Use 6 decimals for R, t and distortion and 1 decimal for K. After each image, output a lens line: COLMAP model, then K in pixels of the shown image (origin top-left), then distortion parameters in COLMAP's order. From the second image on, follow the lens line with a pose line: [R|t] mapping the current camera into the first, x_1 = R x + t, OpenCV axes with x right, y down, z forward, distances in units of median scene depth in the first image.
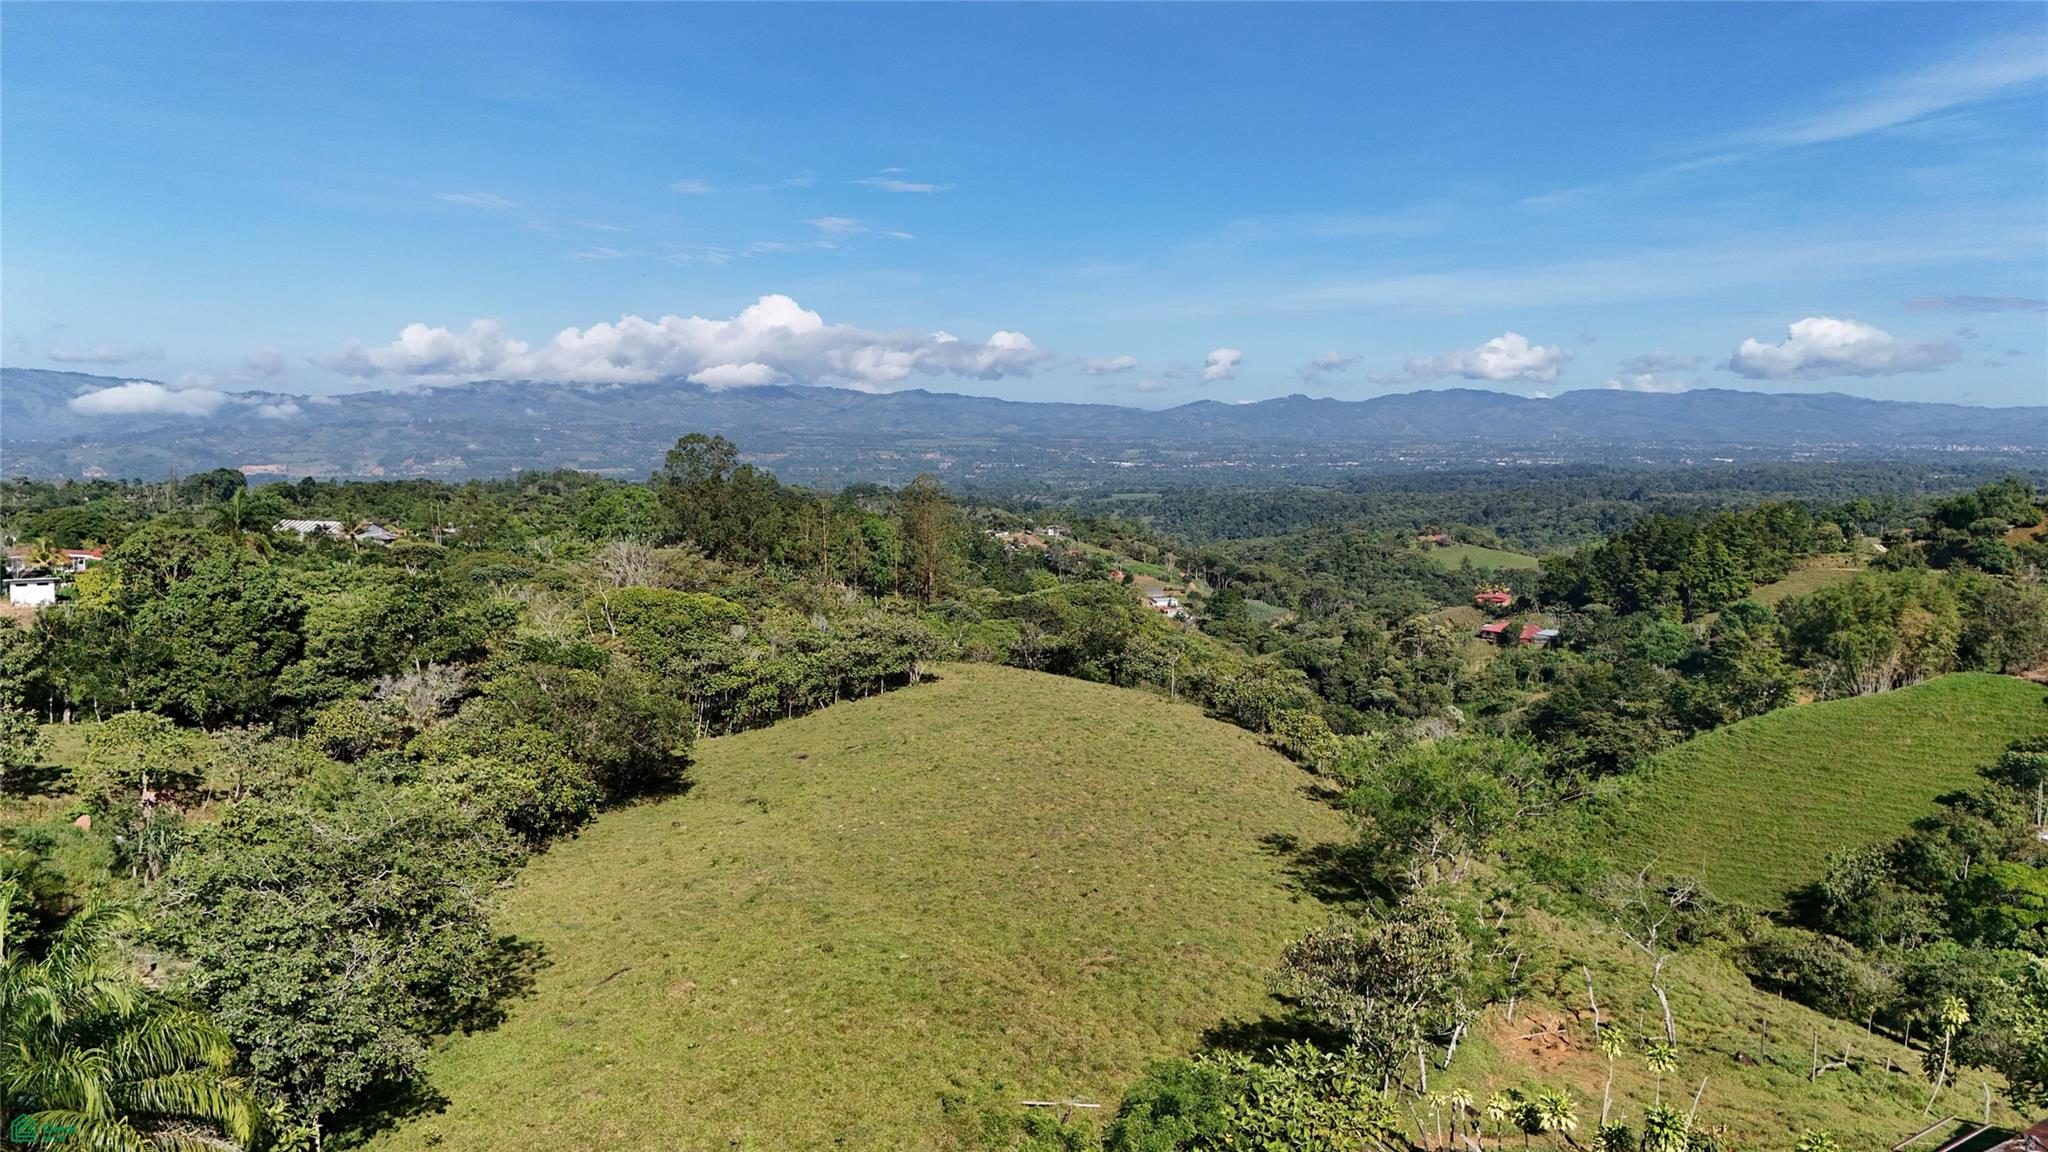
lens RADIAL K [[1504.5, 0, 1031.0], [0, 1504.5, 579.4], [0, 0, 1]] dist [0.069580, -0.066685]
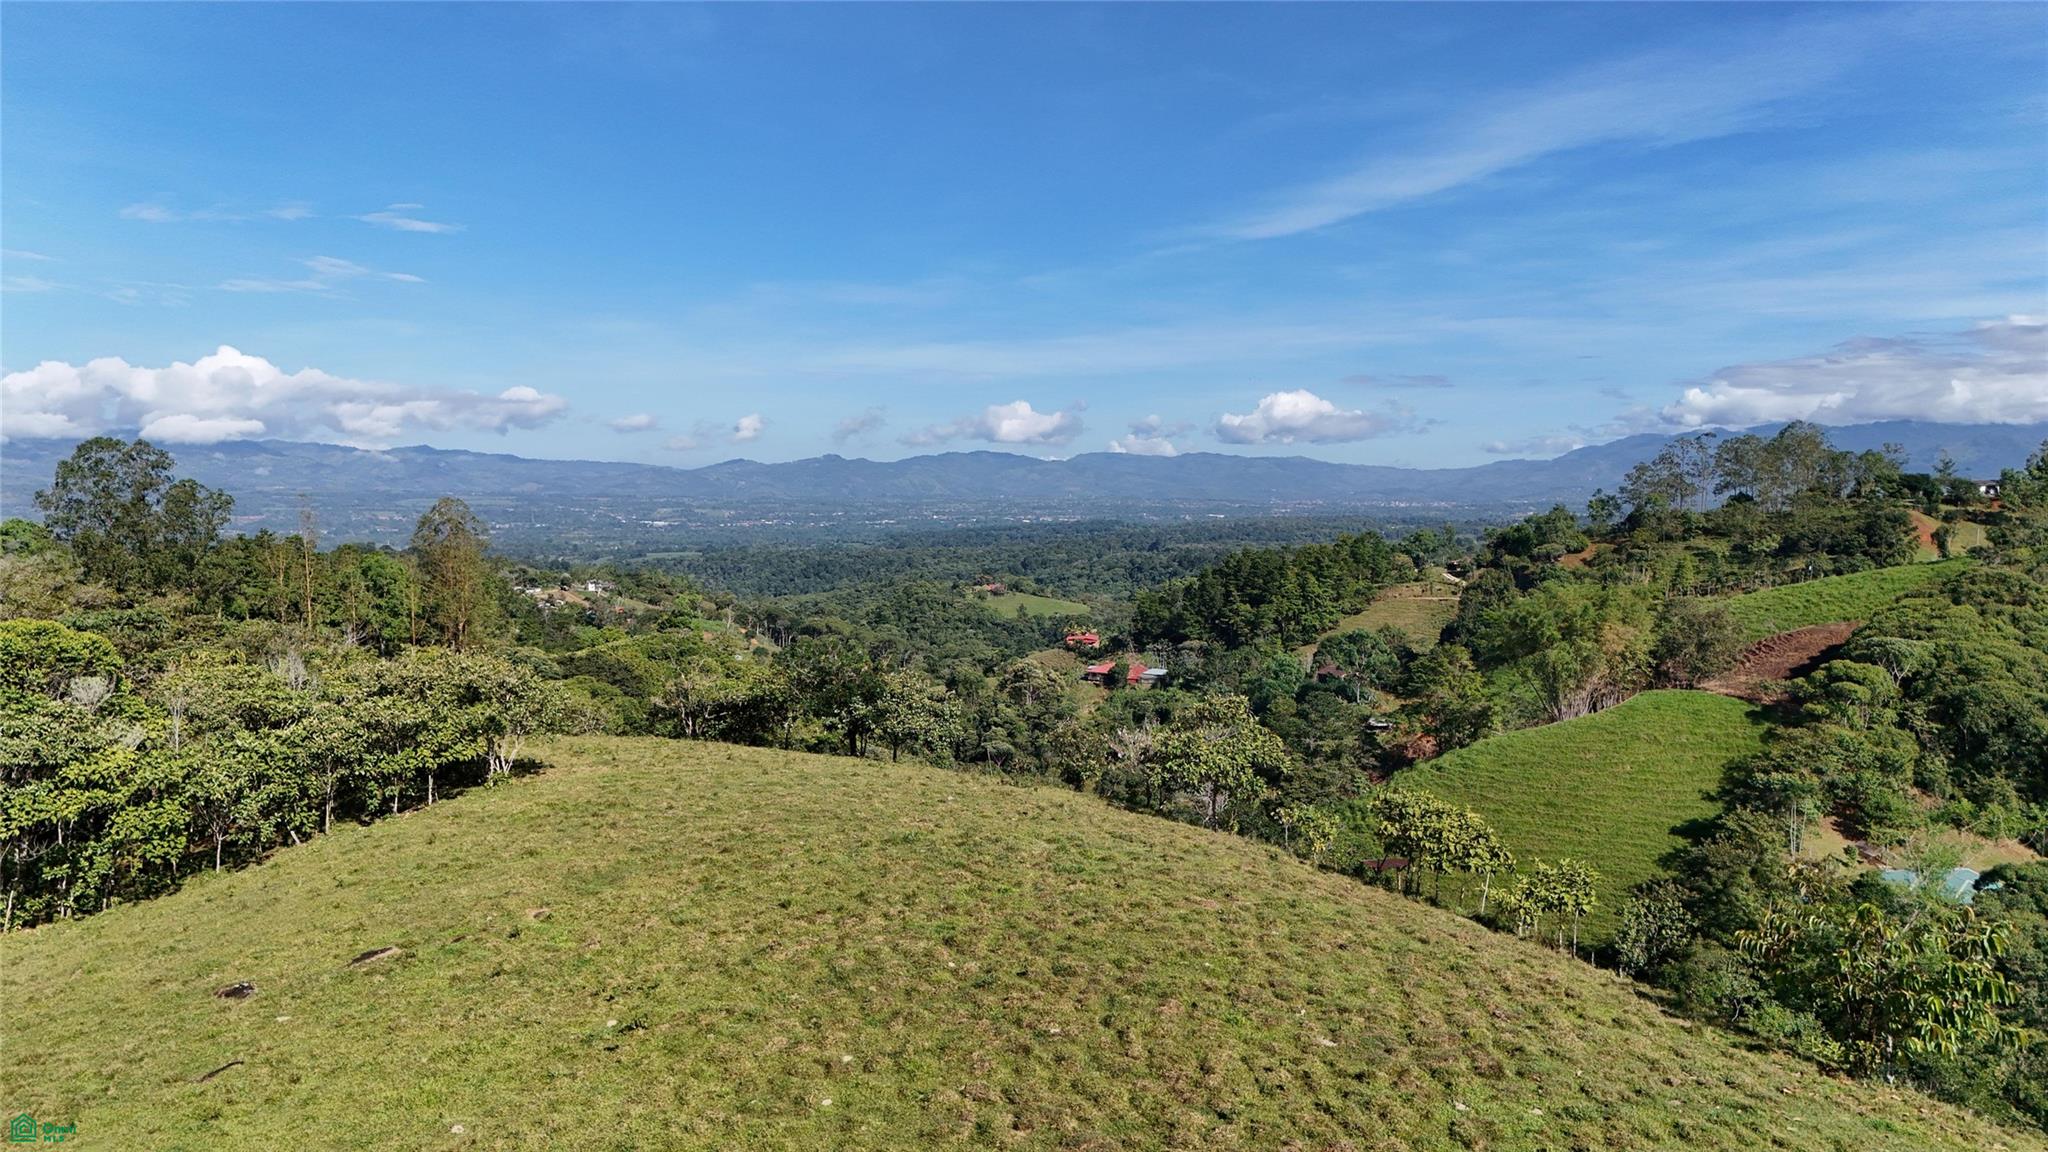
lens RADIAL K [[1504.5, 0, 1032.7], [0, 1504.5, 573.0], [0, 0, 1]] dist [0.069580, -0.066685]
pose [[0.953142, -0.020375, 0.301835, -0.029466], [0.033565, 0.998692, -0.038577, 0.012909], [-0.300655, 0.046900, 0.952579, 0.229235]]
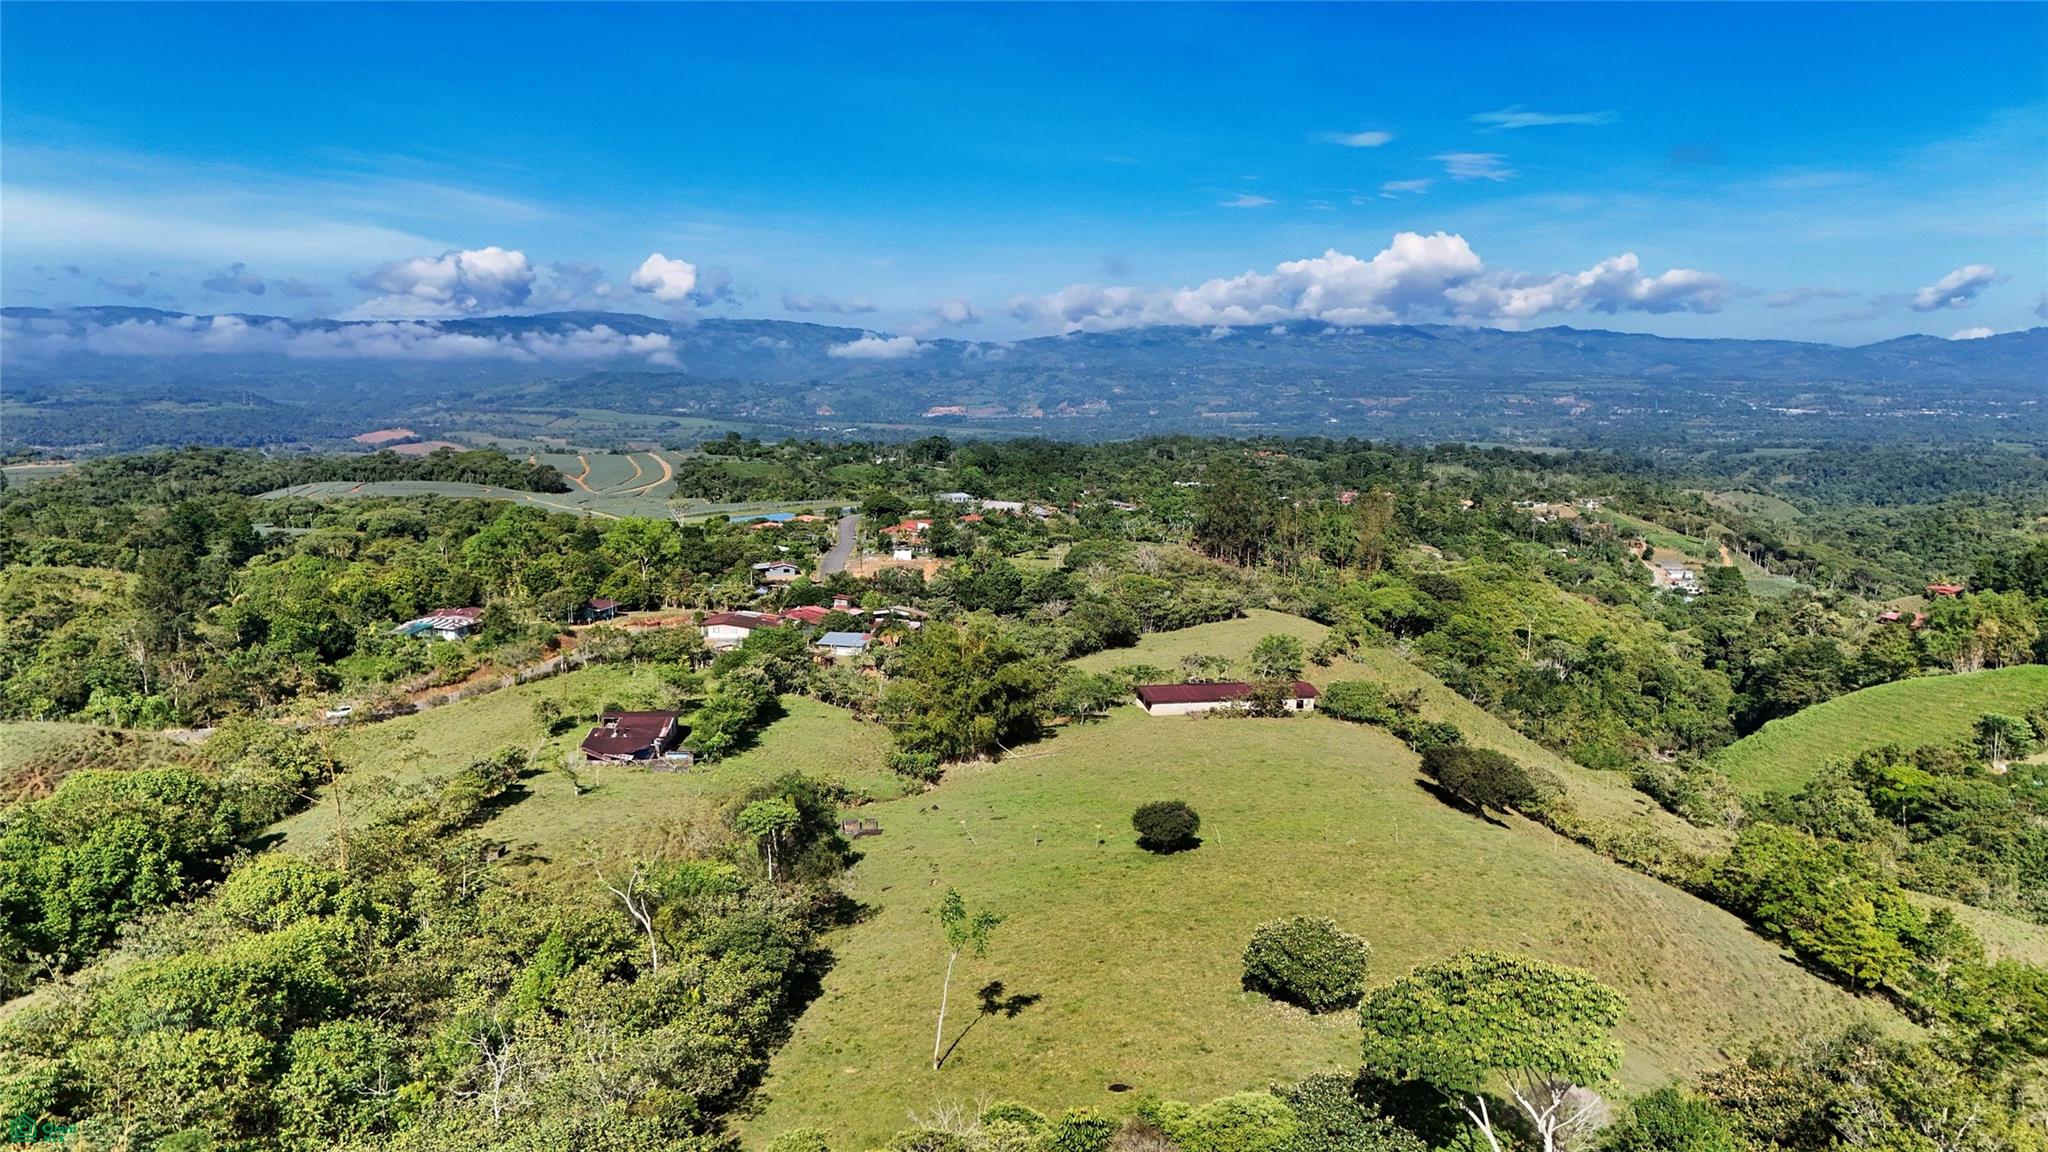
lens RADIAL K [[1504.5, 0, 1018.4], [0, 1504.5, 572.3], [0, 0, 1]] dist [0.069580, -0.066685]
pose [[0.914076, 0.054903, -0.401810, 0.266053], [-0.040435, 0.998195, 0.044407, -0.046360], [0.403523, -0.024345, 0.914646, -0.642926]]
